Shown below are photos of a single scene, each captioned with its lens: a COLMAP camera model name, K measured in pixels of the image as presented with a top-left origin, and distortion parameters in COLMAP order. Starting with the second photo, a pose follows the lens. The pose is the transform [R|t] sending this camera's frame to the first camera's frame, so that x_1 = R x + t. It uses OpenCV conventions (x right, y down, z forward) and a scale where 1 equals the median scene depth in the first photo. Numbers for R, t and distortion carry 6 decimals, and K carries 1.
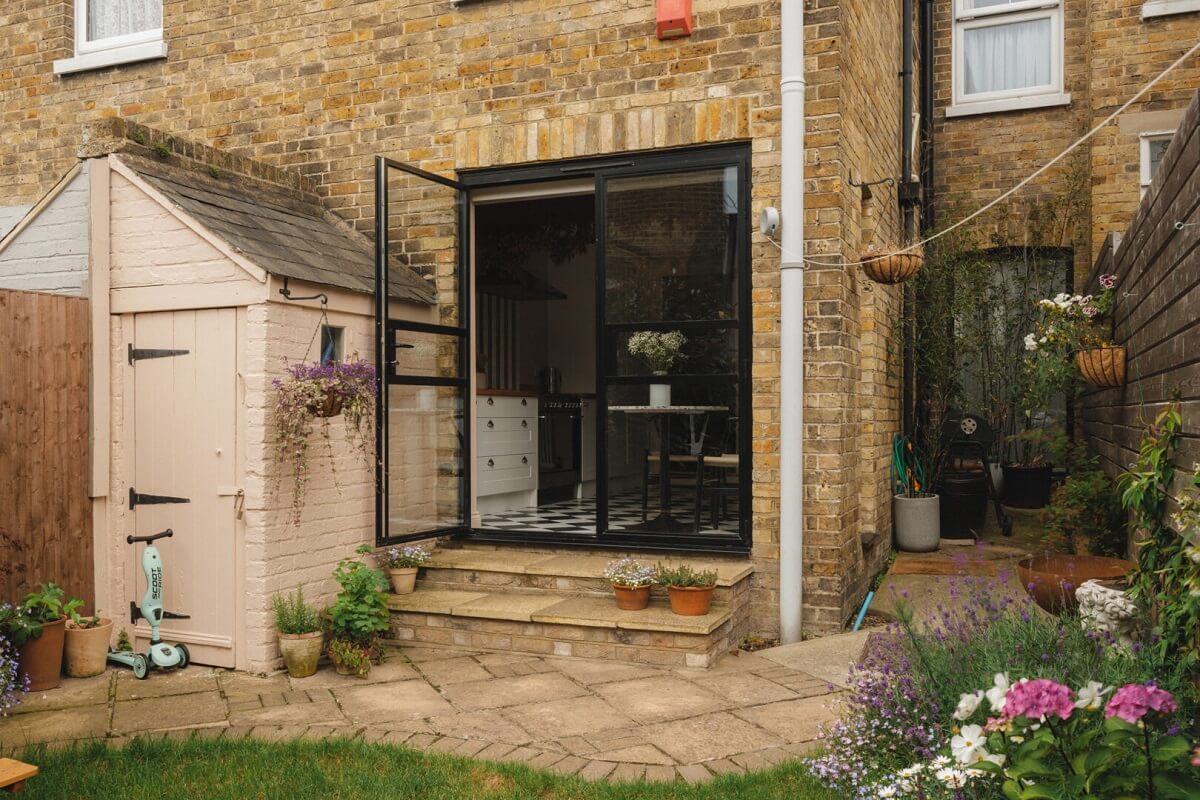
lens RADIAL K [[1071.2, 0, 554.0], [0, 1071.2, 411.7], [0, 0, 1]] dist [-0.012208, 0.014468]
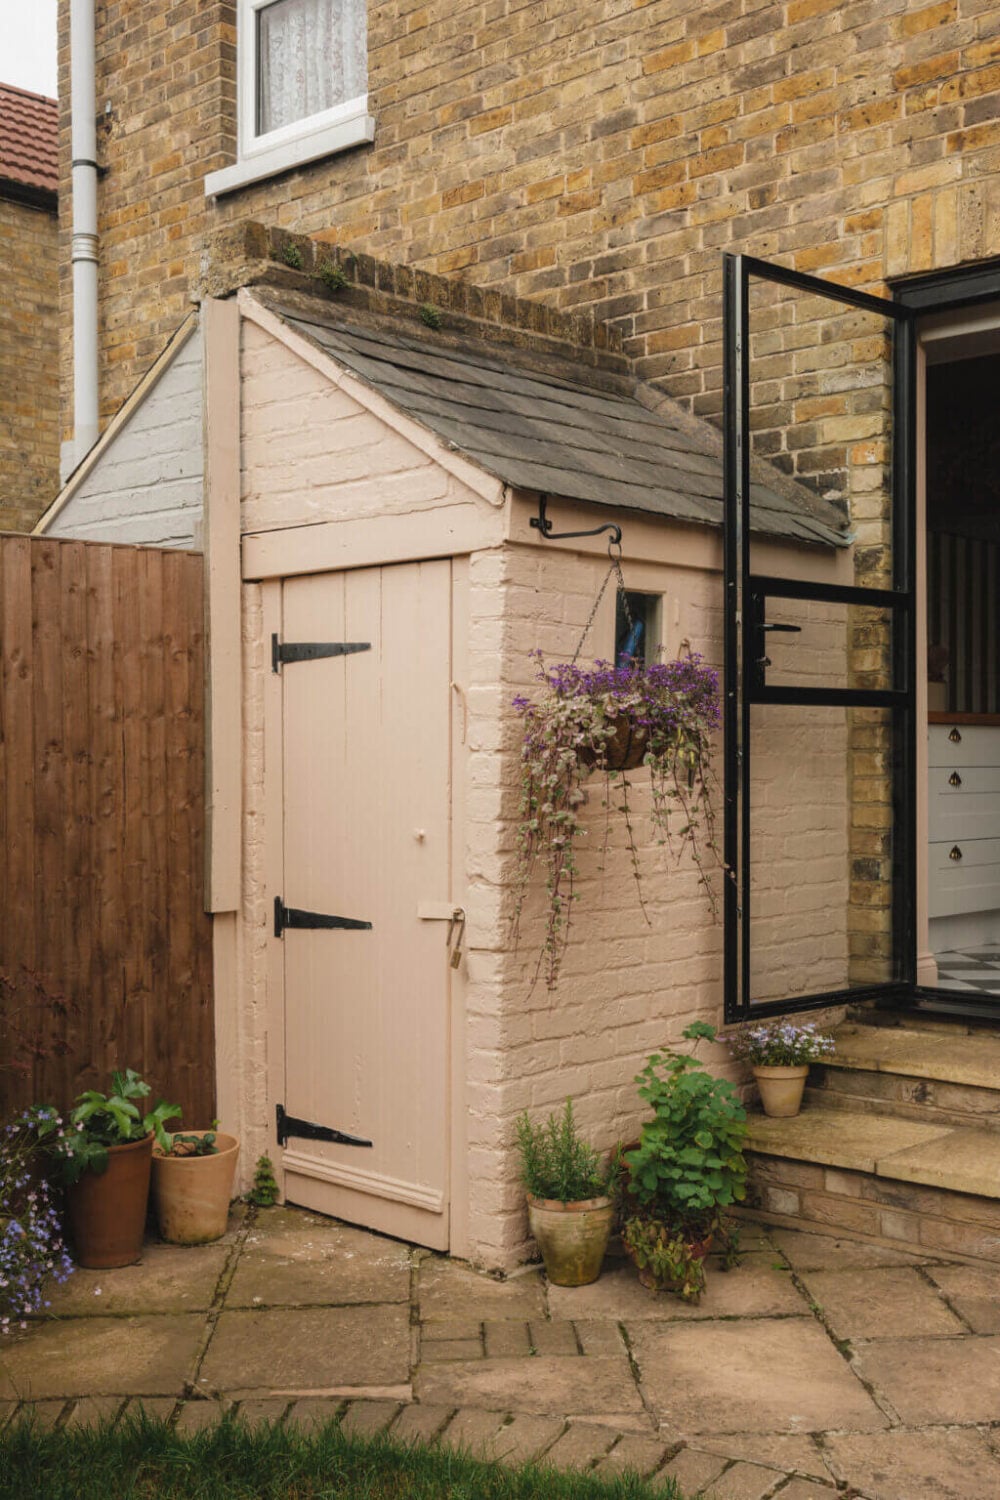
lens RADIAL K [[1671.9, 0, 470.6], [0, 1671.9, 765.4], [0, 0, 1]] dist [0.006664, 0.024345]
pose [[0.943832, 0.002258, -0.330419, -0.017284], [0.000609, 0.999963, 0.008574, -0.003352], [0.330426, -0.008294, 0.943795, 0.205865]]
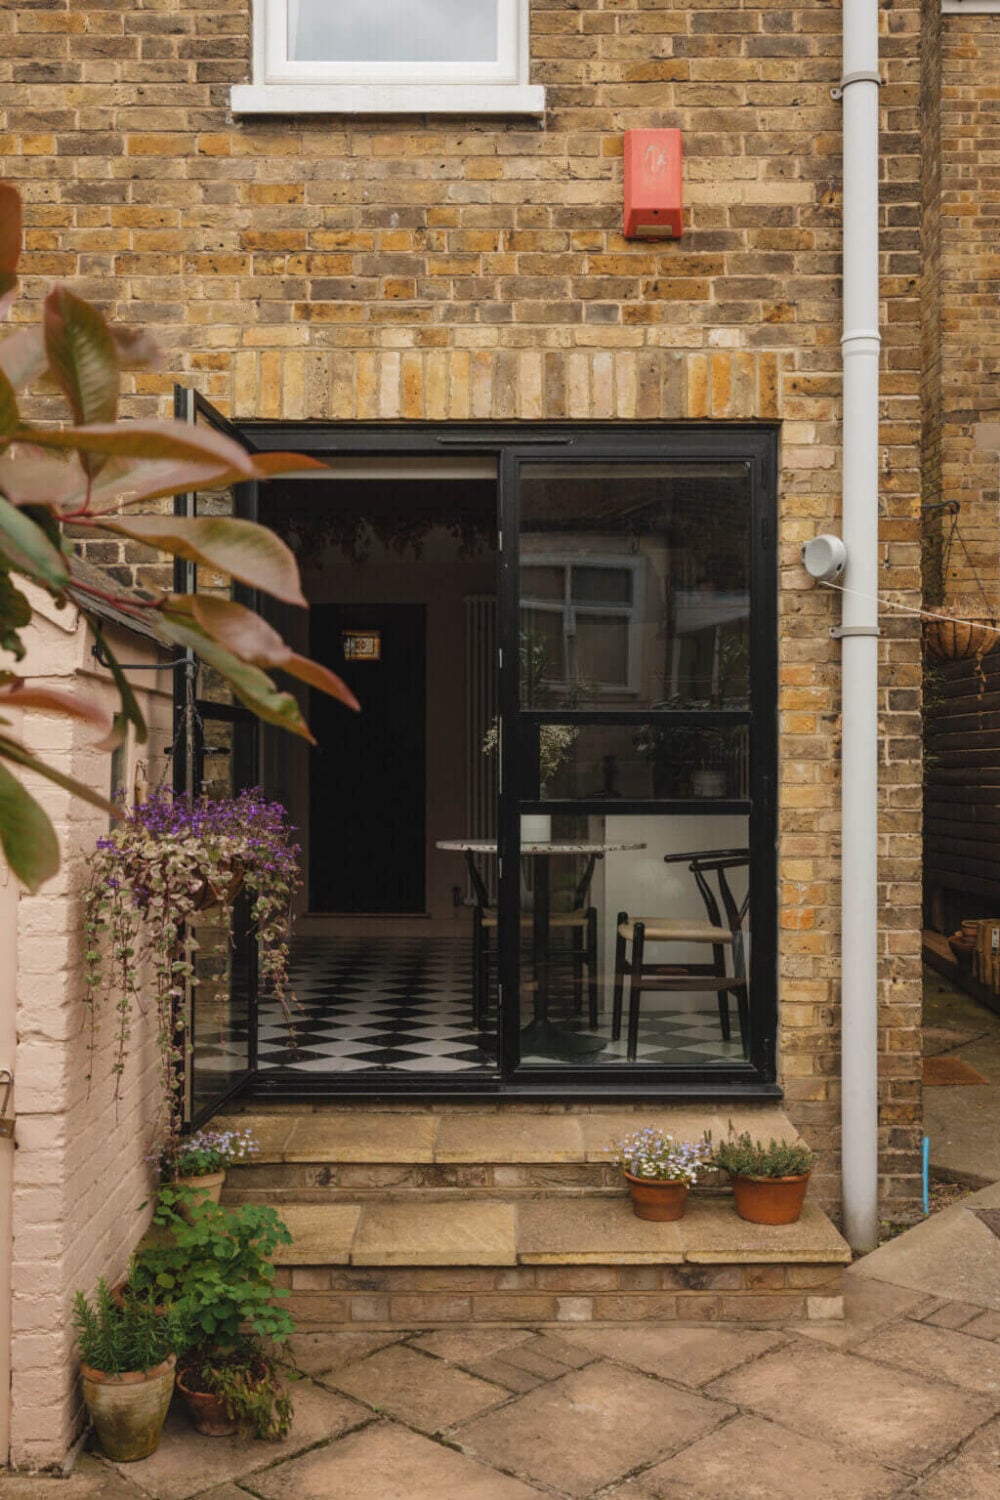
lens RADIAL K [[1527.4, 0, 500.0], [0, 1527.4, 750.0], [0, 0, 1]] dist [-0.003062, 0.062667]
pose [[0.913250, 0.009336, 0.407294, -0.315925], [-0.002446, 0.999845, -0.017433, -0.048414], [-0.407393, 0.014924, 0.913131, 0.259011]]
